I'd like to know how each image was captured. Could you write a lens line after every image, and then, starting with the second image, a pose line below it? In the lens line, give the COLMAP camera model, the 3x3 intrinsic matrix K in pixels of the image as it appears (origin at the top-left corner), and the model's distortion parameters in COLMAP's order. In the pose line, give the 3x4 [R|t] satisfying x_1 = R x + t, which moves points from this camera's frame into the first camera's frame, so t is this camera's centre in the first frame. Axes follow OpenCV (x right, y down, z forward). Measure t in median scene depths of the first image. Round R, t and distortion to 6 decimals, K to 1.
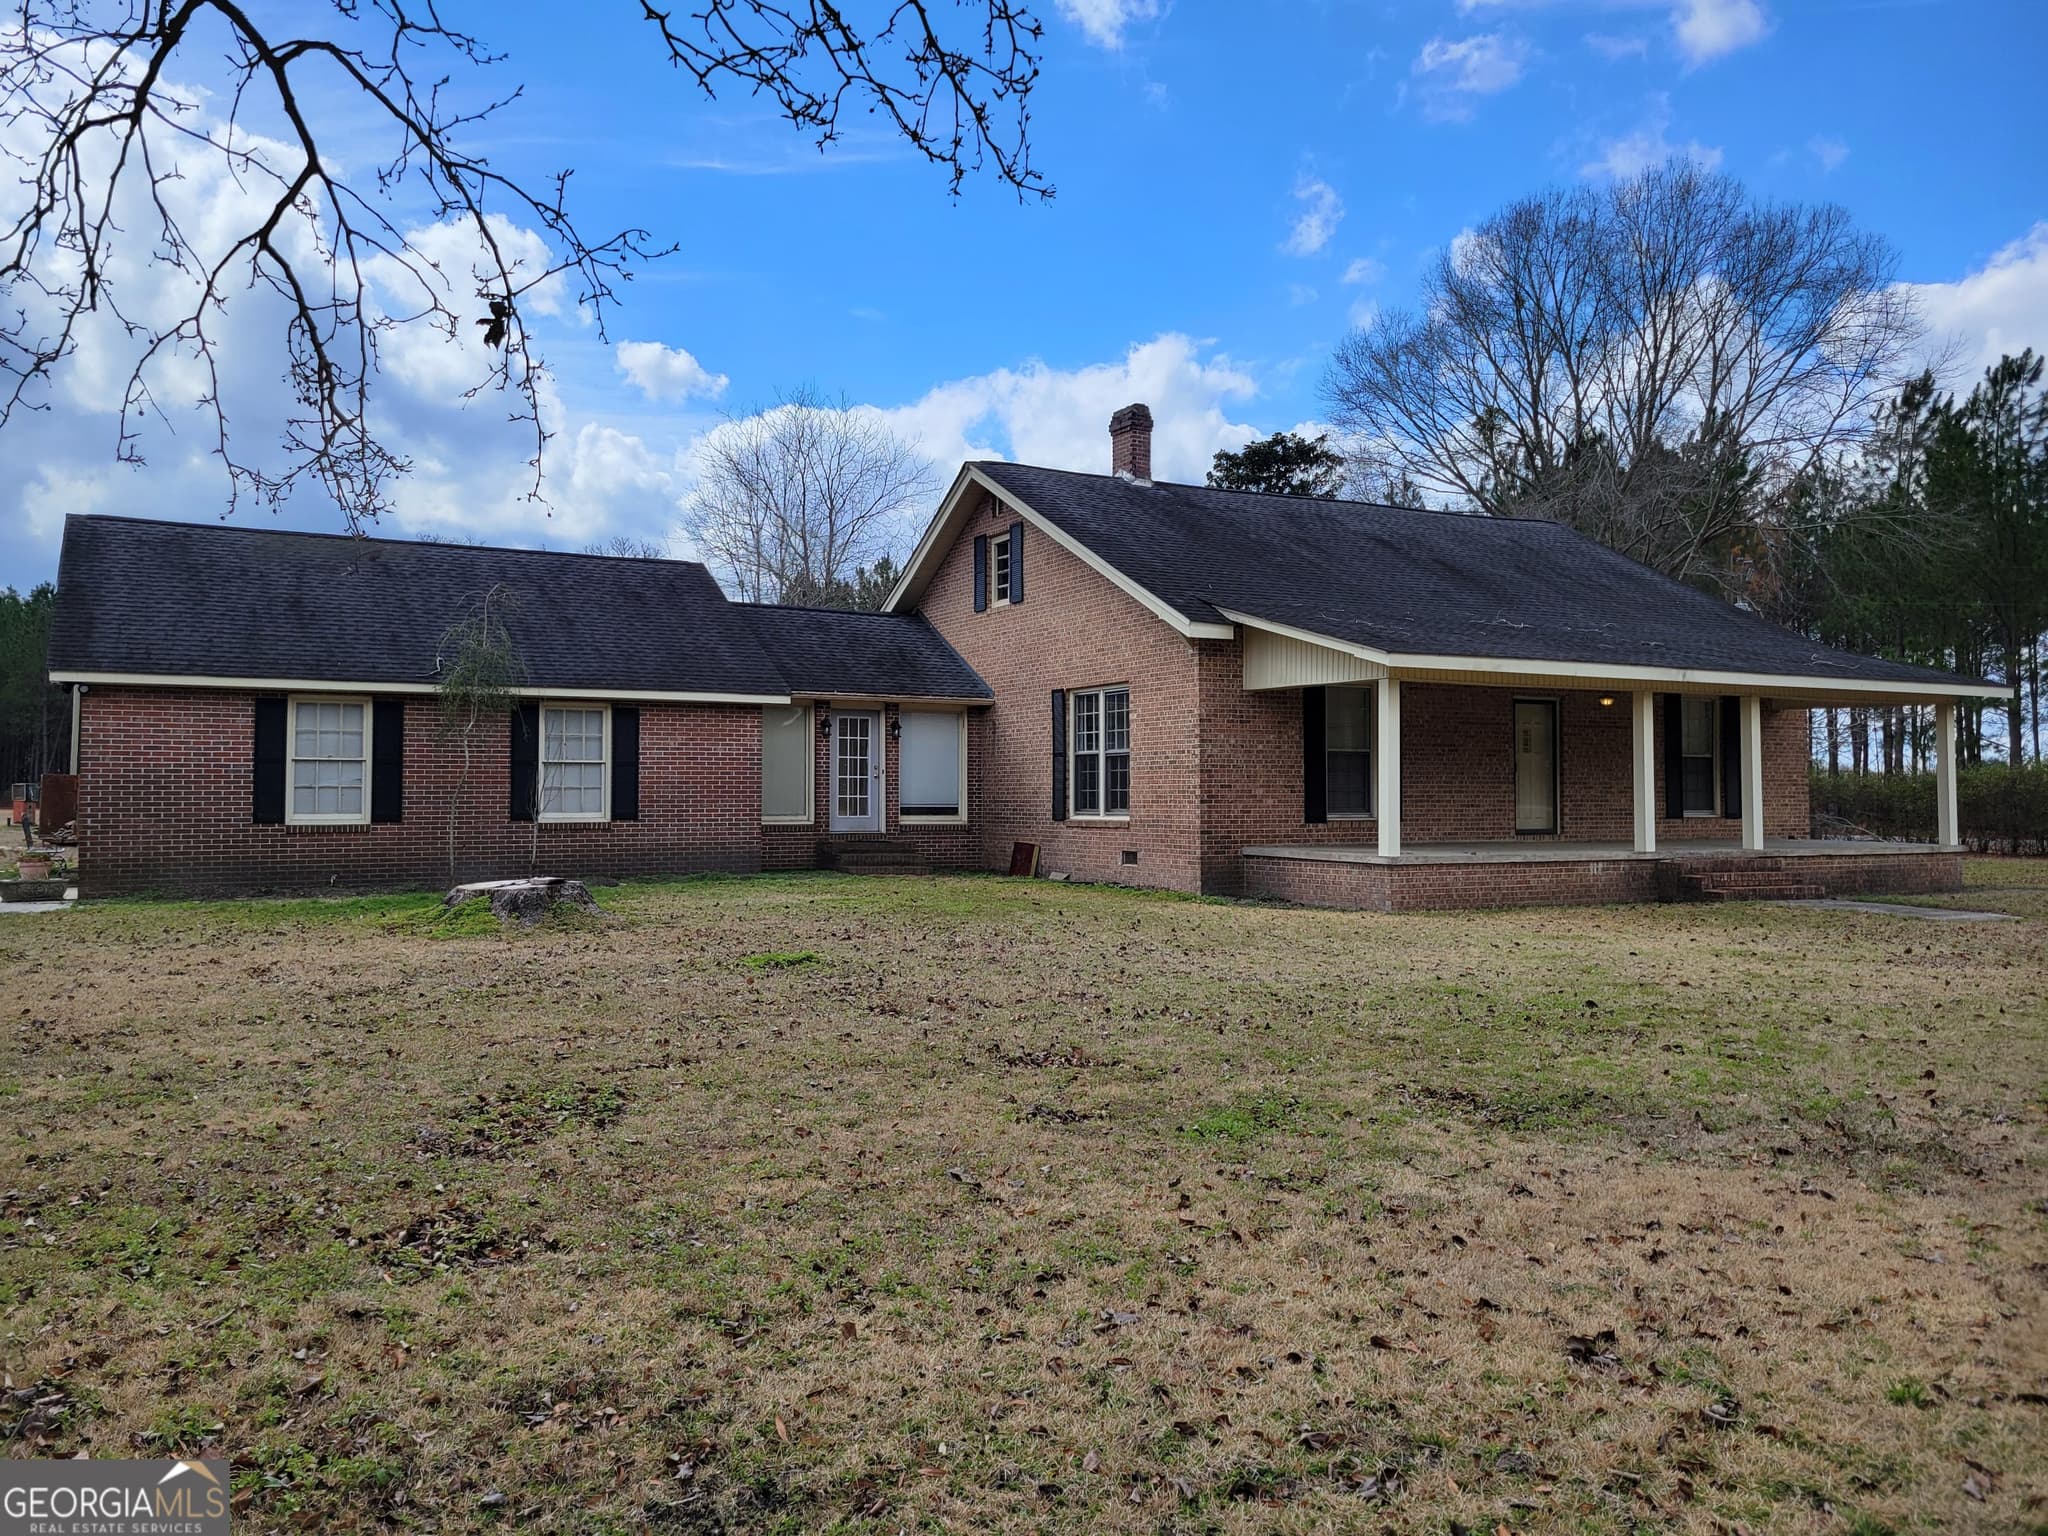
lens RADIAL K [[1476.7, 0, 980.4], [0, 1476.7, 760.8], [0, 0, 1]] dist [-0.003009, -0.000530]
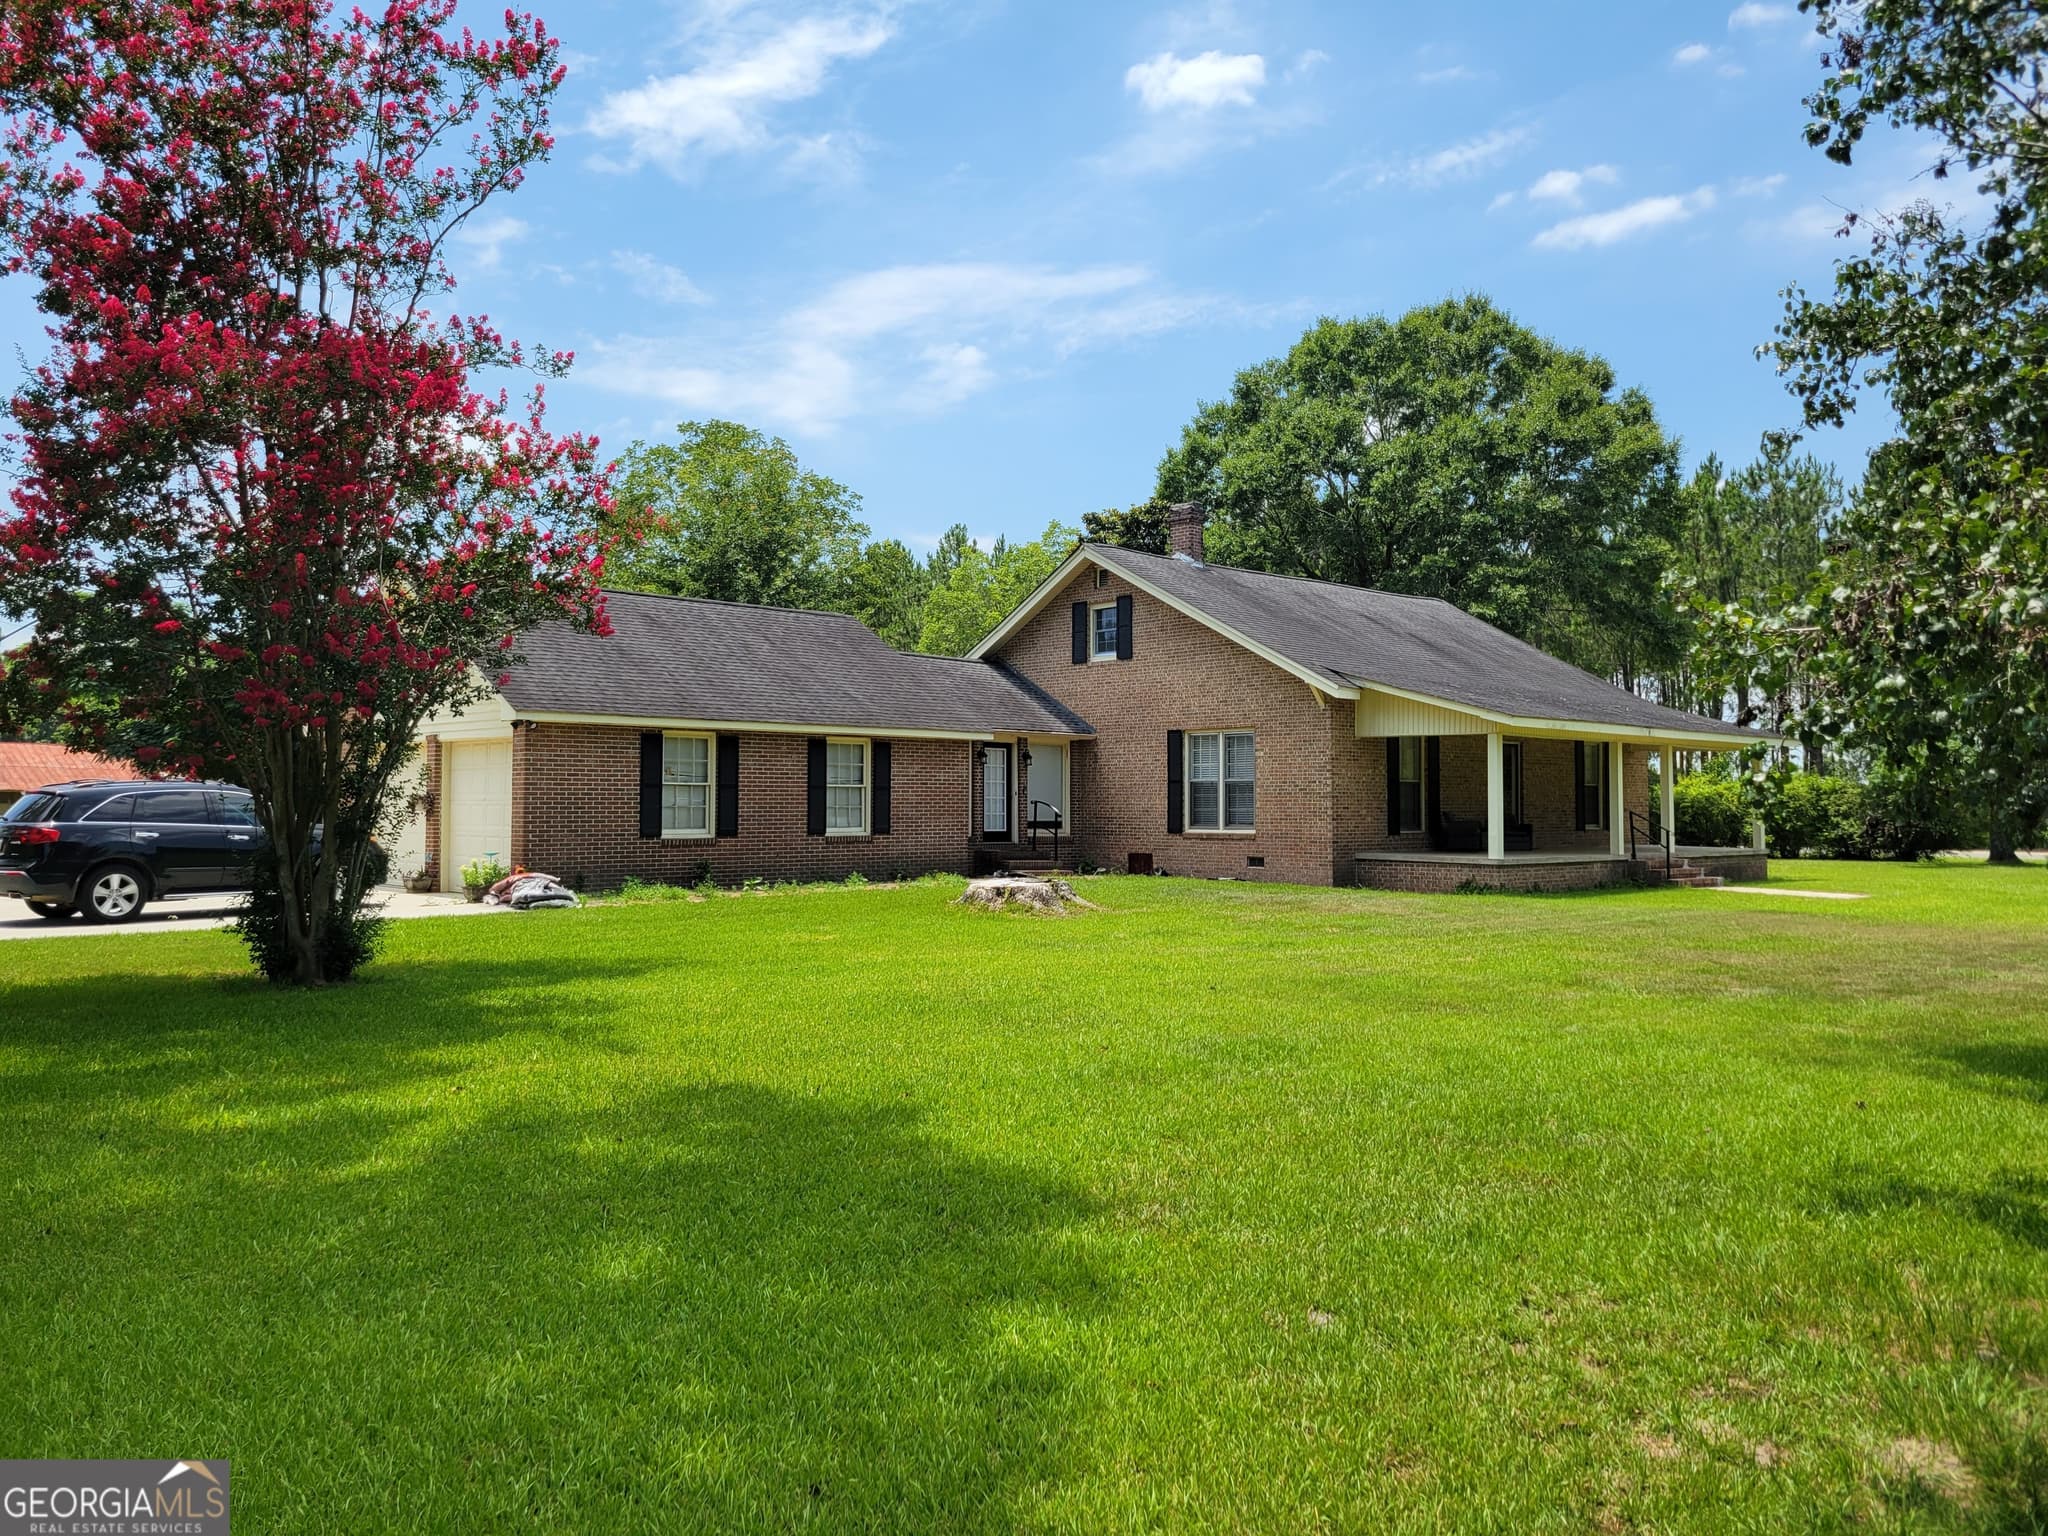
lens RADIAL K [[1515.6, 0, 1014.4], [0, 1515.6, 713.2], [0, 0, 1]] dist [0.047854, -0.042428]
pose [[0.959882, 0.019789, 0.279706, -0.493477], [-0.008999, 0.999167, -0.039807, -0.010933], [-0.280261, 0.035693, 0.959260, -0.243997]]
